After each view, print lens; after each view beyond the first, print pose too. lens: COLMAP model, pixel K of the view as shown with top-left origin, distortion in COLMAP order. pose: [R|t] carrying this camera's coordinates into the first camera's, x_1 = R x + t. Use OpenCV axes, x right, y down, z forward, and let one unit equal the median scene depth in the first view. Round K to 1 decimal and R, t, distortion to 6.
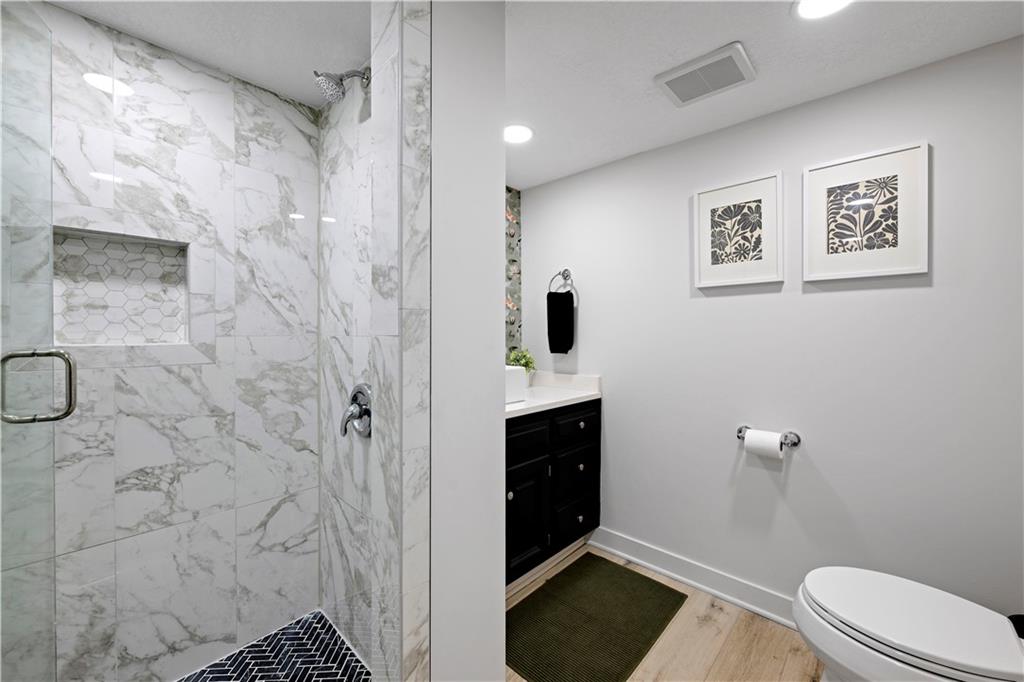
lens RADIAL K [[402.2, 0, 503.2], [0, 402.2, 339.1], [0, 0, 1]] dist [-0.000590, -0.000684]
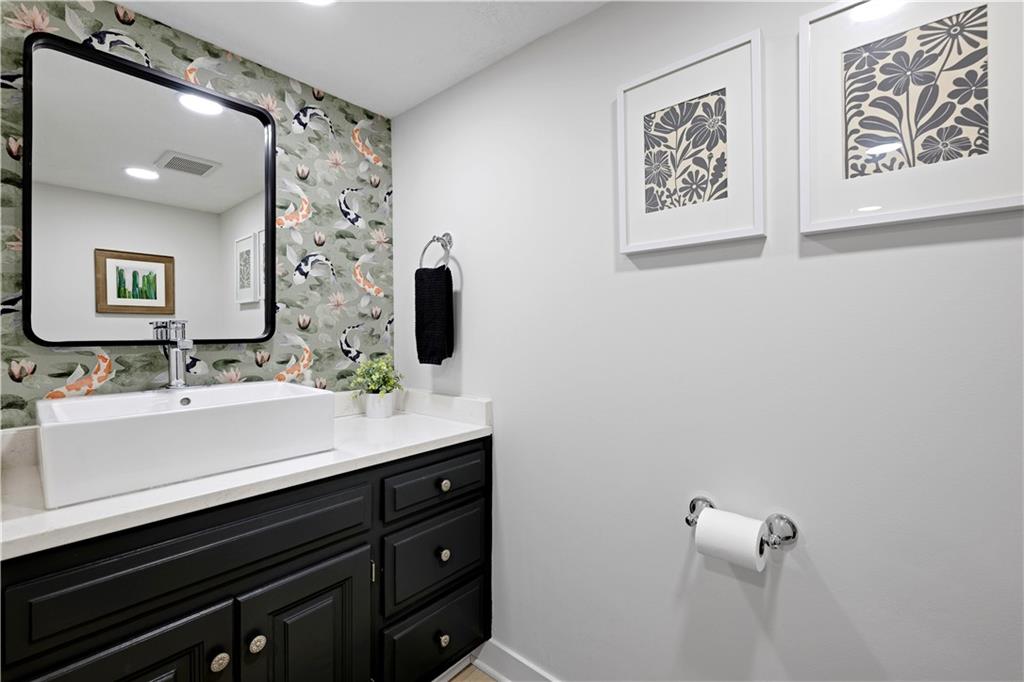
lens RADIAL K [[417.1, 0, 521.1], [0, 417.1, 335.1], [0, 0, 1]] dist [-0.003391, 0.000867]
pose [[0.999411, -0.002517, 0.034235, 0.332482], [0.002688, 0.999984, -0.004933, -0.008188], [-0.034222, 0.005022, 0.999402, 0.429751]]
